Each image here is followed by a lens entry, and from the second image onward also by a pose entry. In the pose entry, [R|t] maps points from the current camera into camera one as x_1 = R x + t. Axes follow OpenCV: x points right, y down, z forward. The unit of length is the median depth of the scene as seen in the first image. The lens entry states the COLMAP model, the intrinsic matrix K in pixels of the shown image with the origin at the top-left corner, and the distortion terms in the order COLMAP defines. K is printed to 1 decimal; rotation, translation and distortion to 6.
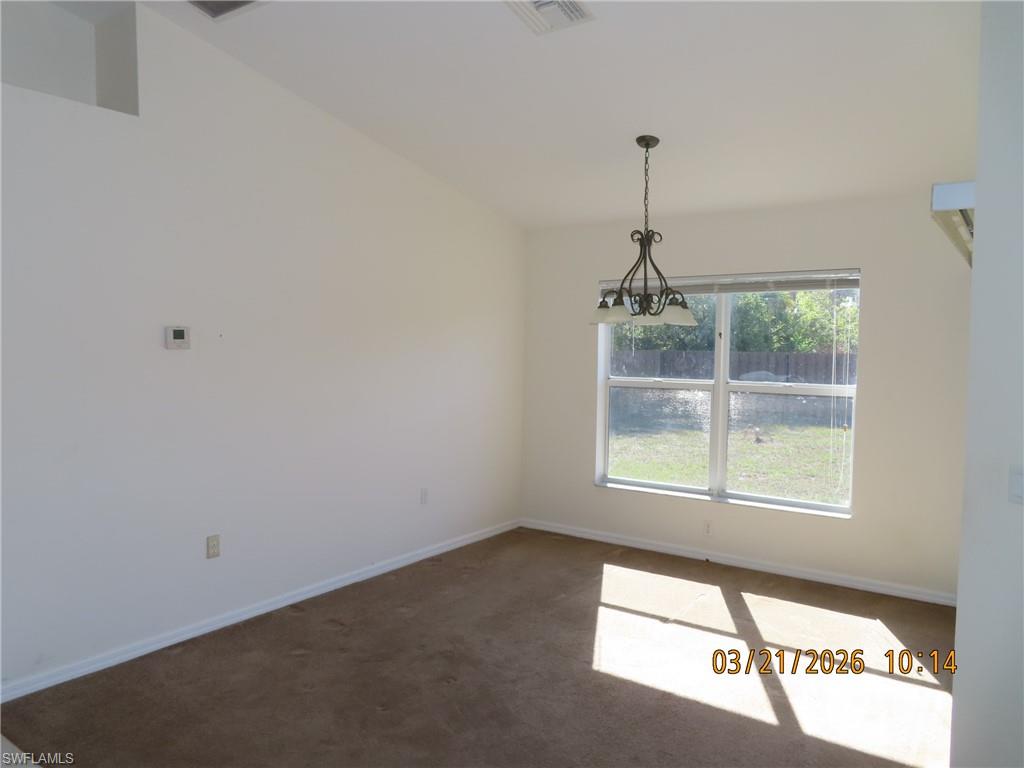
lens RADIAL K [[713.1, 0, 514.1], [0, 713.1, 386.3], [0, 0, 1]] dist [-0.008937, -0.001171]
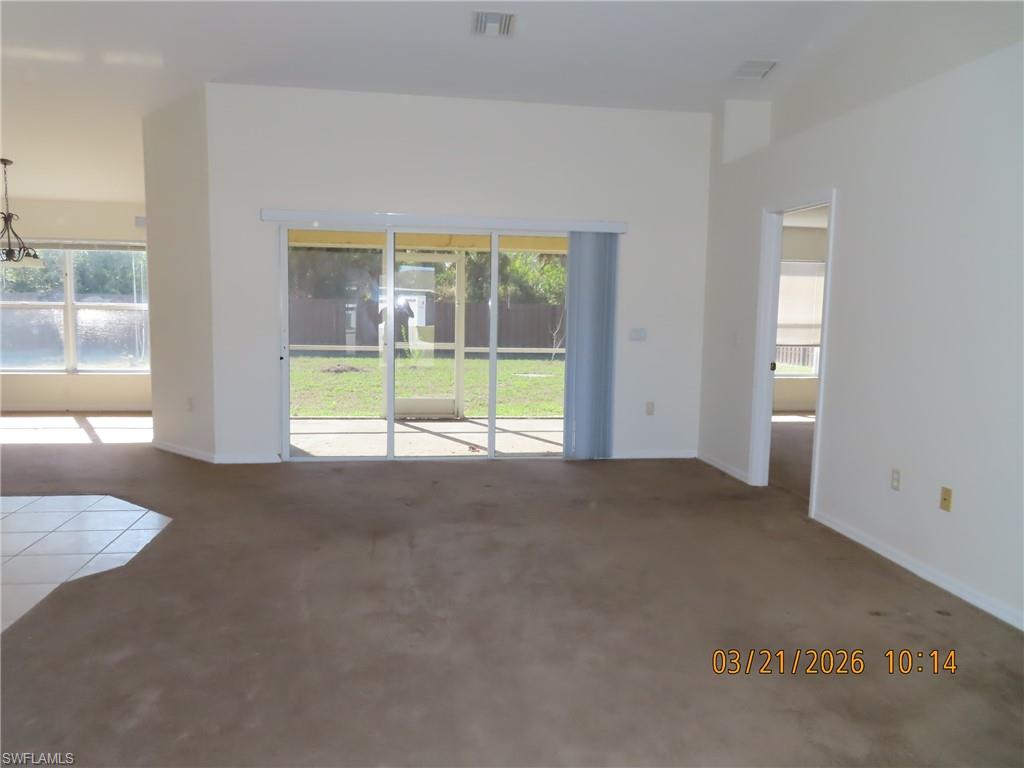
lens RADIAL K [[713.1, 0, 519.1], [0, 713.1, 383.6], [0, 0, 1]] dist [-0.008937, -0.001171]
pose [[0.704766, -0.070974, 0.705880, -0.156109], [0.024582, 0.996829, 0.075684, 0.082837], [-0.709014, -0.035987, 0.704276, -0.936794]]
